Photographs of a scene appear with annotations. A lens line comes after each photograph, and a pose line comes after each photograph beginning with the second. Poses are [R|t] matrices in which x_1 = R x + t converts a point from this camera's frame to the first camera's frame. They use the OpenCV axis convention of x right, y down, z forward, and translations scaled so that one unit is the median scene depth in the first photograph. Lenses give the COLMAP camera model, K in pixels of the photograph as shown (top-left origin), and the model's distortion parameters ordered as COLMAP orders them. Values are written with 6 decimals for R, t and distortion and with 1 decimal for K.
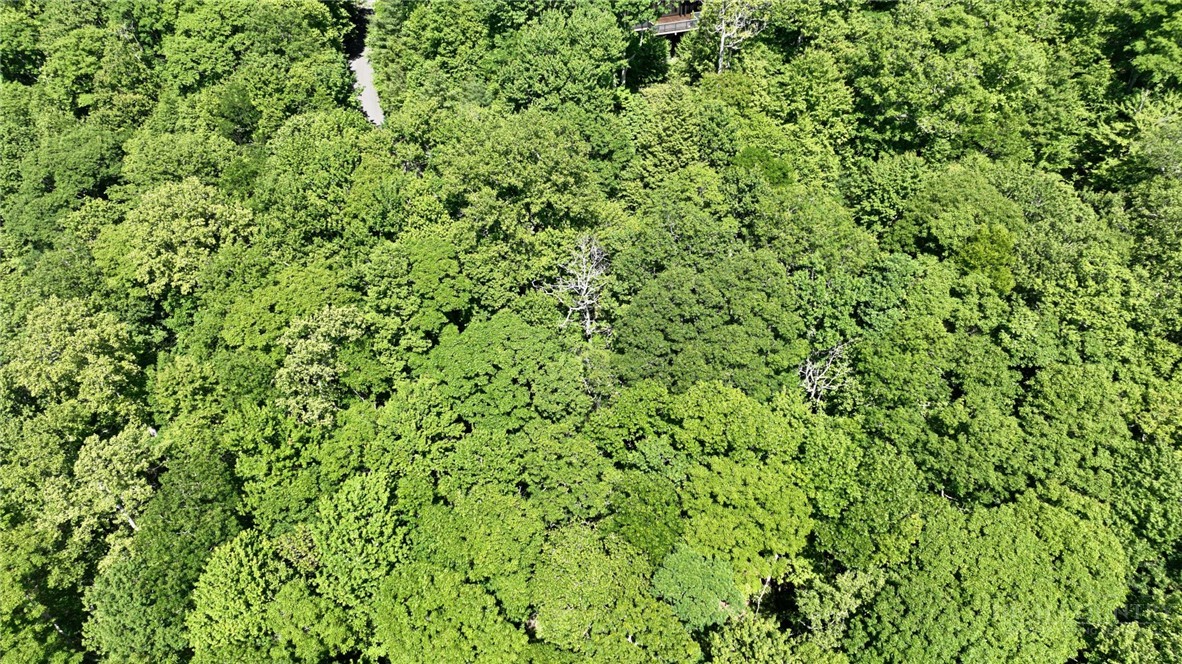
lens RADIAL K [[832.4, 0, 591.0], [0, 832.4, 332.0], [0, 0, 1]] dist [-0.000119, 0.019843]
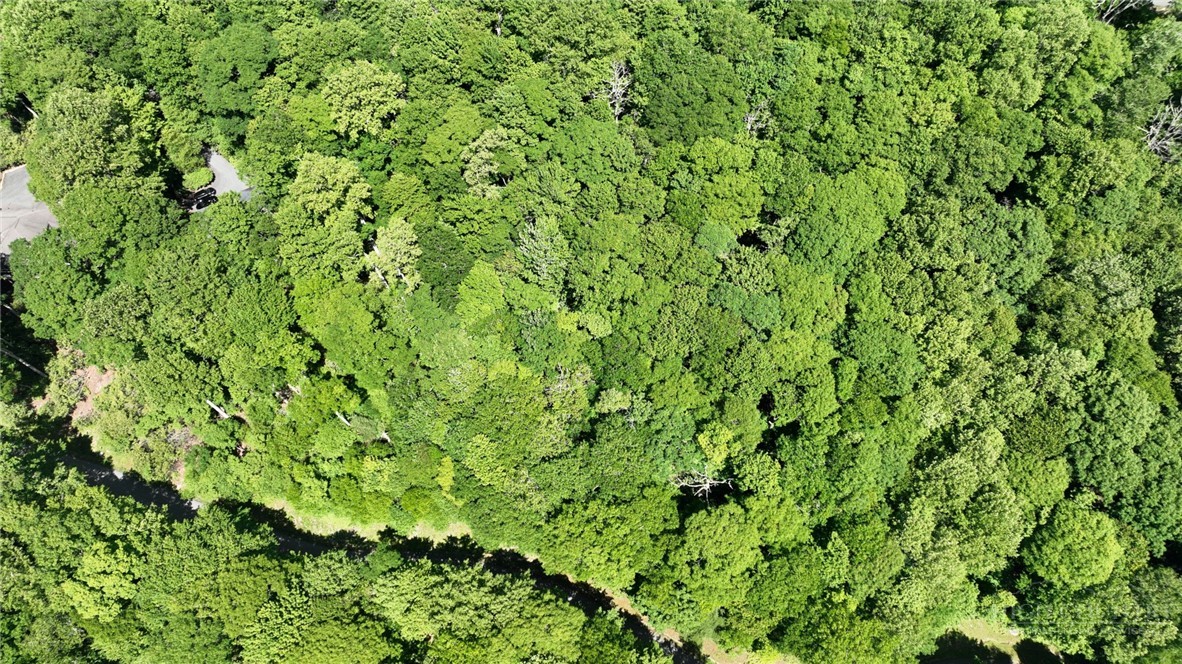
lens RADIAL K [[832.4, 0, 591.0], [0, 832.4, 332.0], [0, 0, 1]] dist [-0.000119, 0.019843]
pose [[0.969671, -0.212672, 0.120456, -0.369181], [0.158188, 0.921765, 0.354014, -0.207320], [-0.186321, -0.324222, 0.927451, -0.738551]]
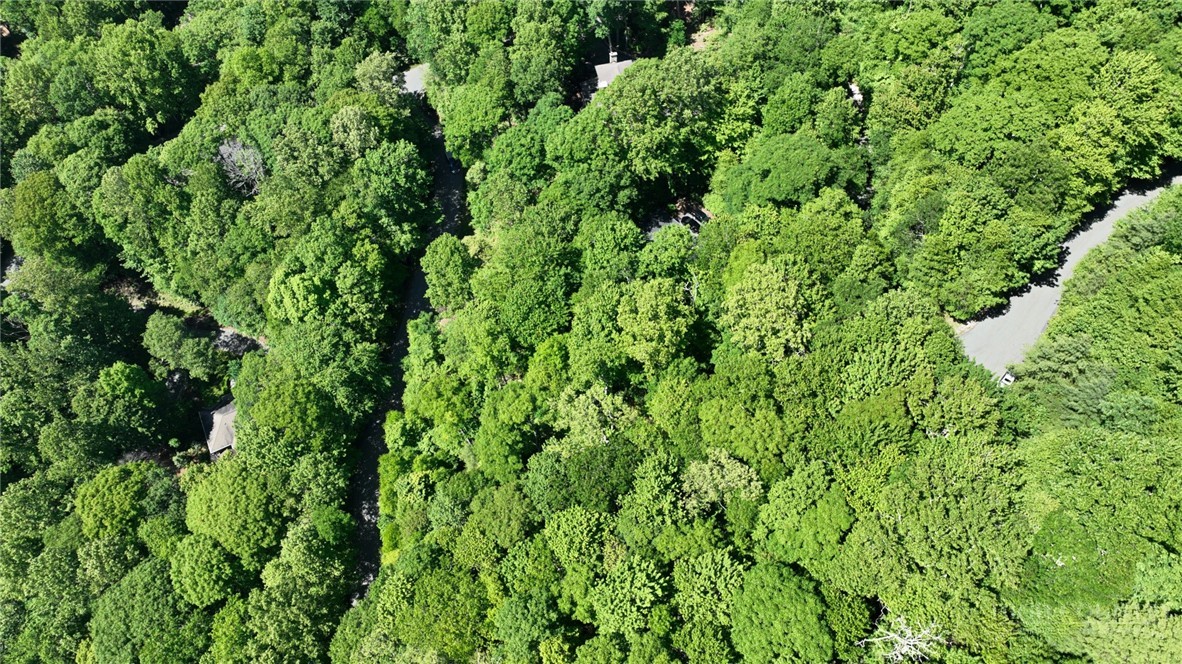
lens RADIAL K [[832.4, 0, 591.0], [0, 832.4, 332.0], [0, 0, 1]] dist [-0.000119, 0.019843]
pose [[0.420127, 0.771993, -0.476992, 0.022967], [-0.565231, 0.633833, 0.527987, -0.632024], [0.709935, 0.047789, 0.702644, -0.058313]]
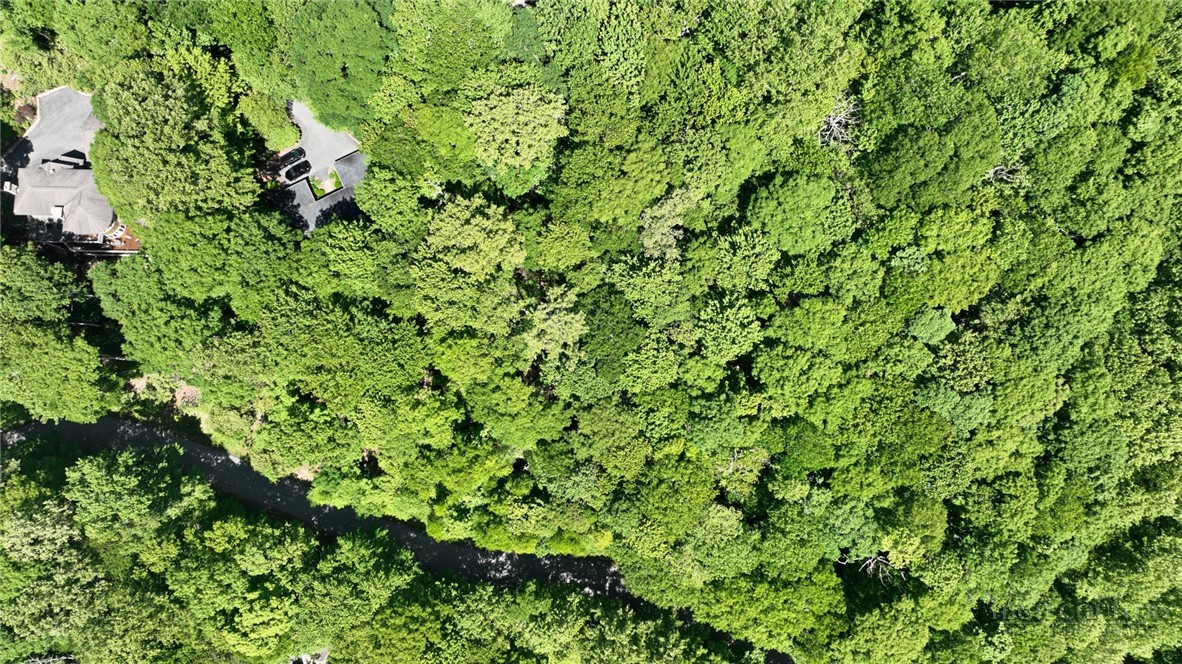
lens RADIAL K [[832.4, 0, 591.0], [0, 832.4, 332.0], [0, 0, 1]] dist [-0.000119, 0.019843]
pose [[0.978360, -0.202343, 0.043241, -0.517440], [0.120508, 0.727105, 0.675867, -0.758923], [-0.168197, -0.656030, 0.735754, -0.153758]]
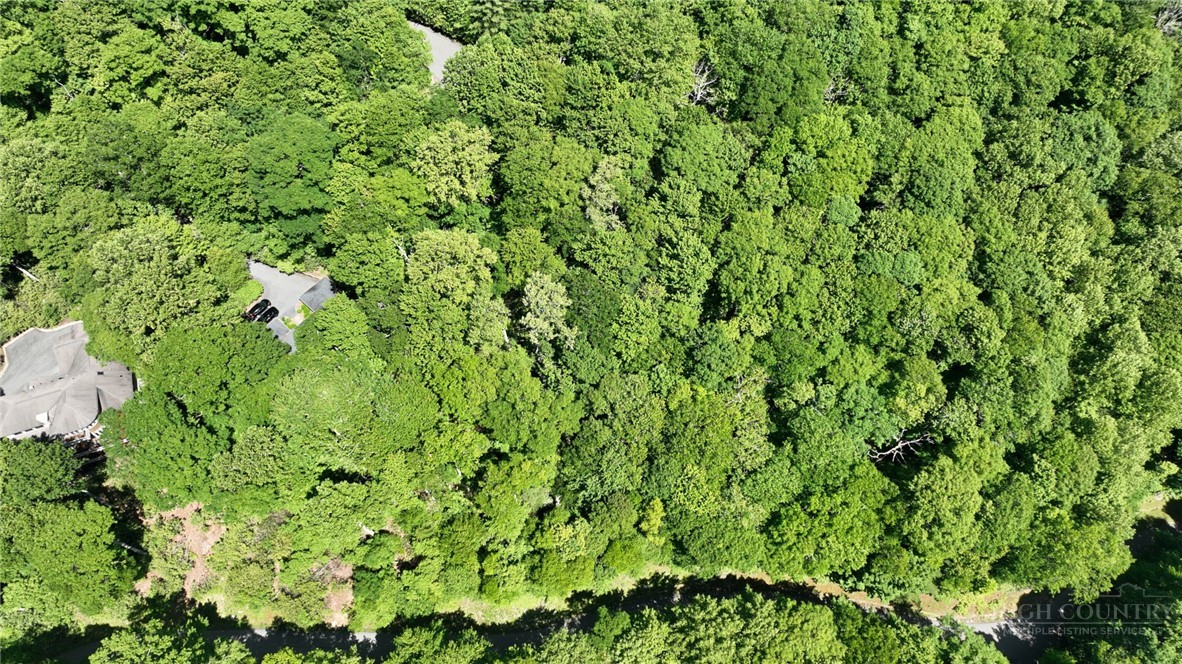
lens RADIAL K [[832.4, 0, 591.0], [0, 832.4, 332.0], [0, 0, 1]] dist [-0.000119, 0.019843]
pose [[0.842736, -0.465828, 0.269816, -0.869244], [0.345468, 0.852374, 0.392570, -0.372935], [-0.412854, -0.237620, 0.879254, -0.511637]]
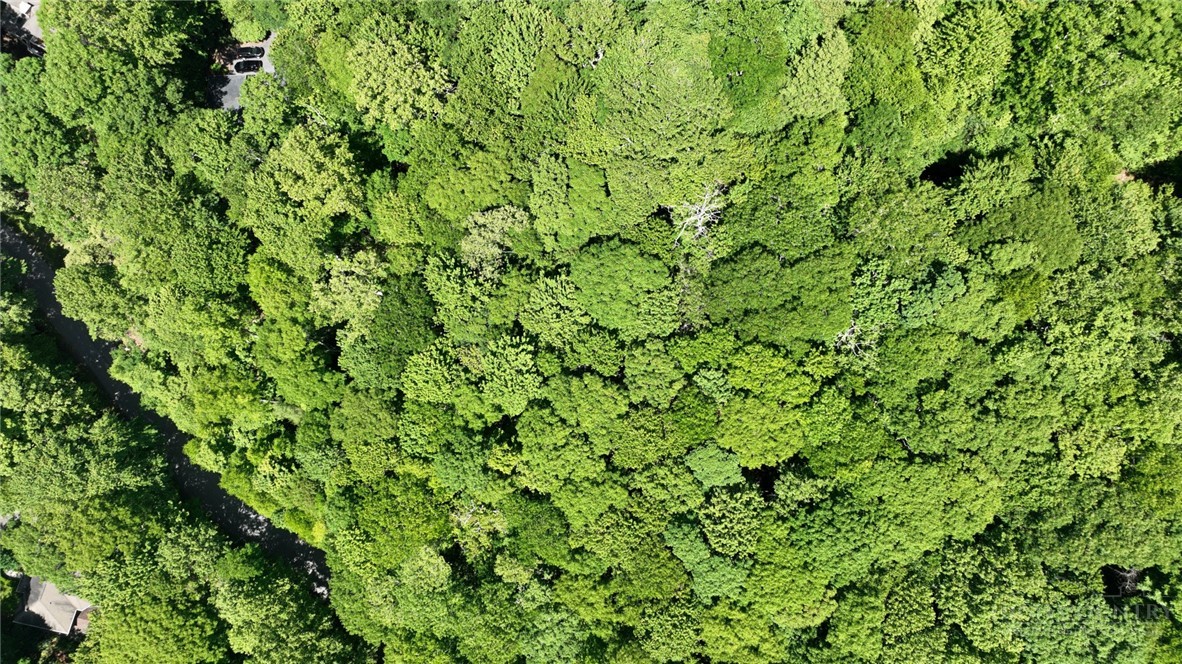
lens RADIAL K [[832.4, 0, 591.0], [0, 832.4, 332.0], [0, 0, 1]] dist [-0.000119, 0.019843]
pose [[0.969310, 0.238432, -0.059906, -0.050711], [-0.155517, 0.783415, 0.601727, -0.633573], [0.190403, -0.573943, 0.796452, -0.127934]]
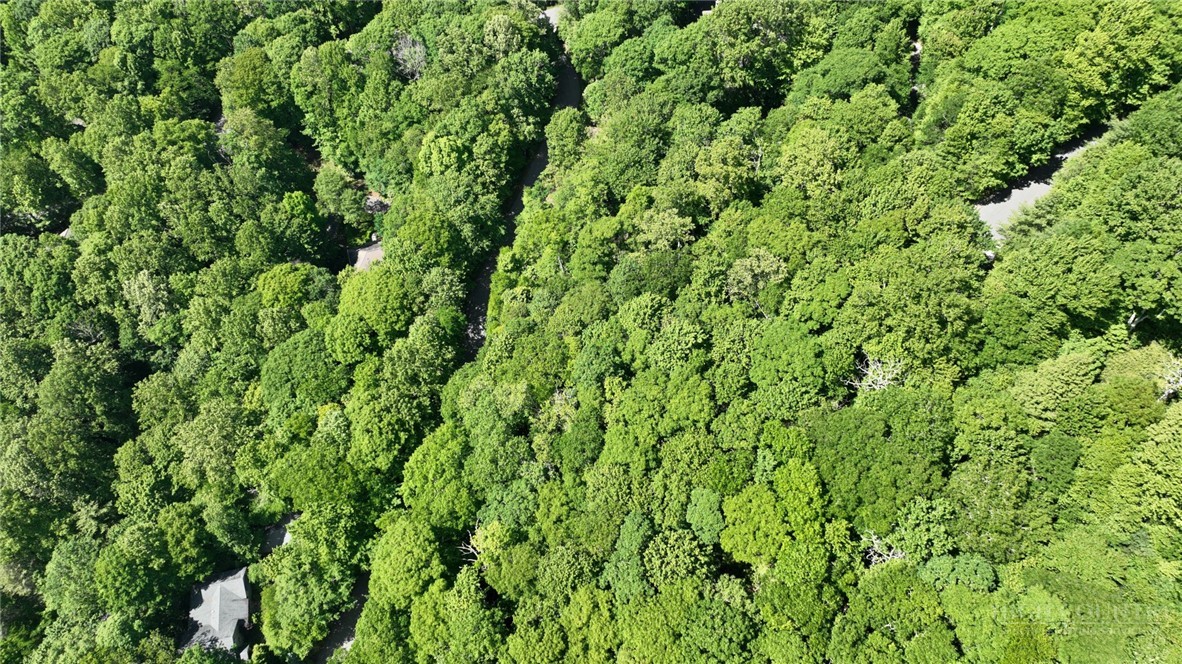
lens RADIAL K [[832.4, 0, 591.0], [0, 832.4, 332.0], [0, 0, 1]] dist [-0.000119, 0.019843]
pose [[0.271042, 0.800209, -0.534979, 0.549860], [-0.597909, 0.575521, 0.557925, -0.599218], [0.754348, 0.168648, 0.634442, -0.299595]]
